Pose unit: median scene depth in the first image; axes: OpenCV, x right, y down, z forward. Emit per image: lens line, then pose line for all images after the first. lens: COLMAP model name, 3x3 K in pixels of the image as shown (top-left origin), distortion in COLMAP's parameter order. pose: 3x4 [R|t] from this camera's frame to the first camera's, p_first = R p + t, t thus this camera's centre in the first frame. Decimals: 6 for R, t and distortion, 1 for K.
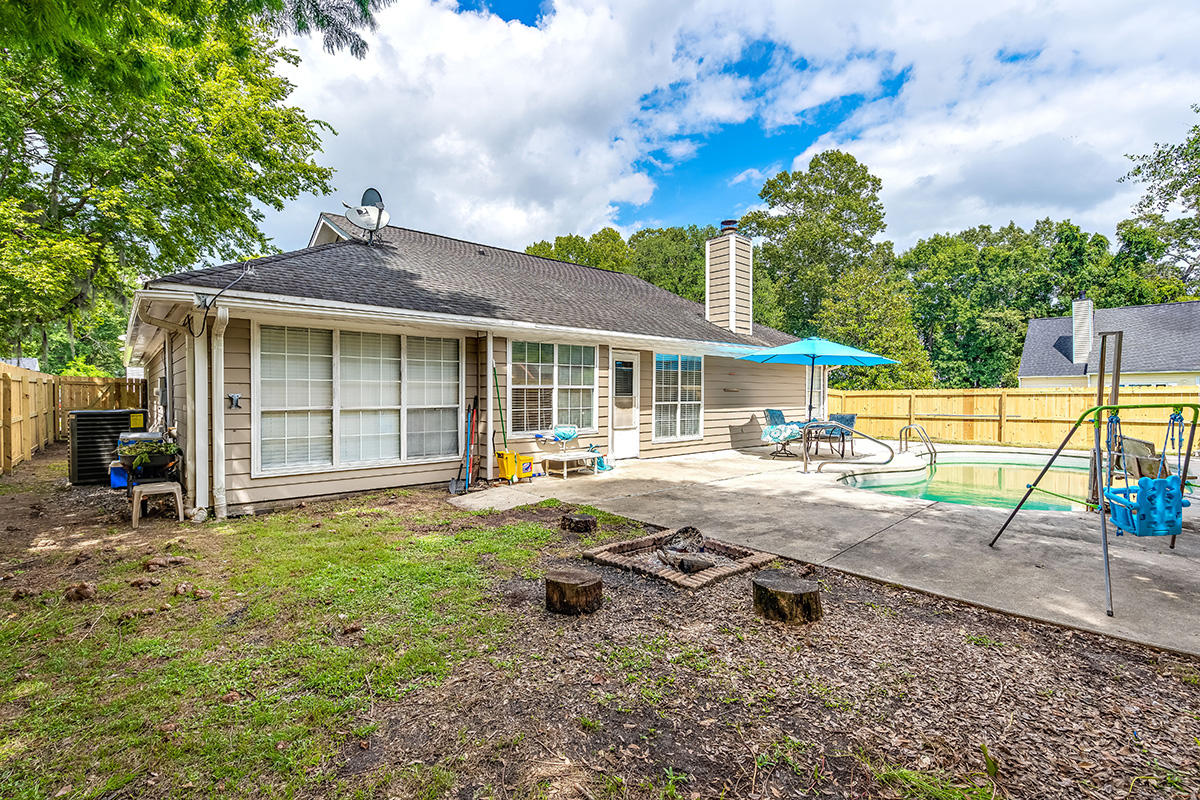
lens RADIAL K [[508.8, 0, 600.0], [0, 508.8, 400.0], [0, 0, 1]] dist [0.000159, 0.000056]
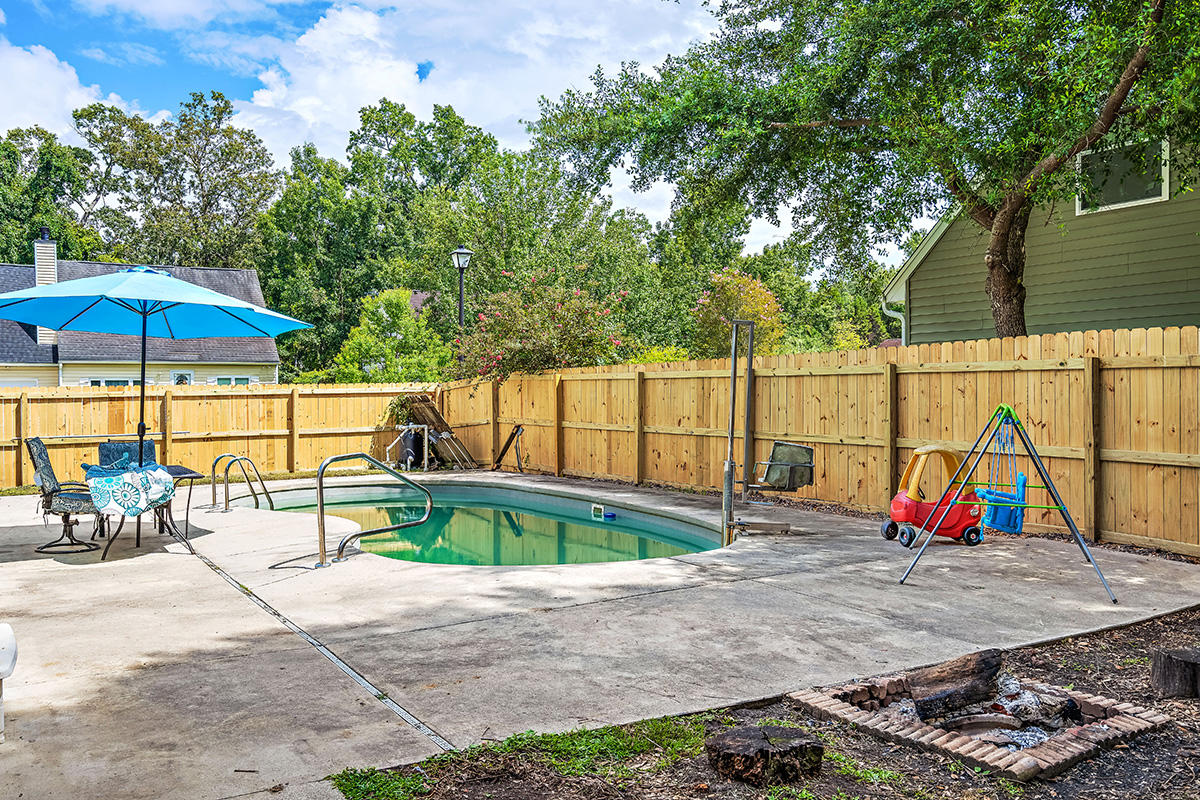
lens RADIAL K [[991.6, 0, 600.0], [0, 991.6, 400.0], [0, 0, 1]] dist [-0.004386, -0.003266]
pose [[0.136314, -0.007751, 0.990635, -0.374215], [0.019577, 0.999795, 0.005129, -0.003483], [-0.990472, 0.018695, 0.136438, 0.551885]]
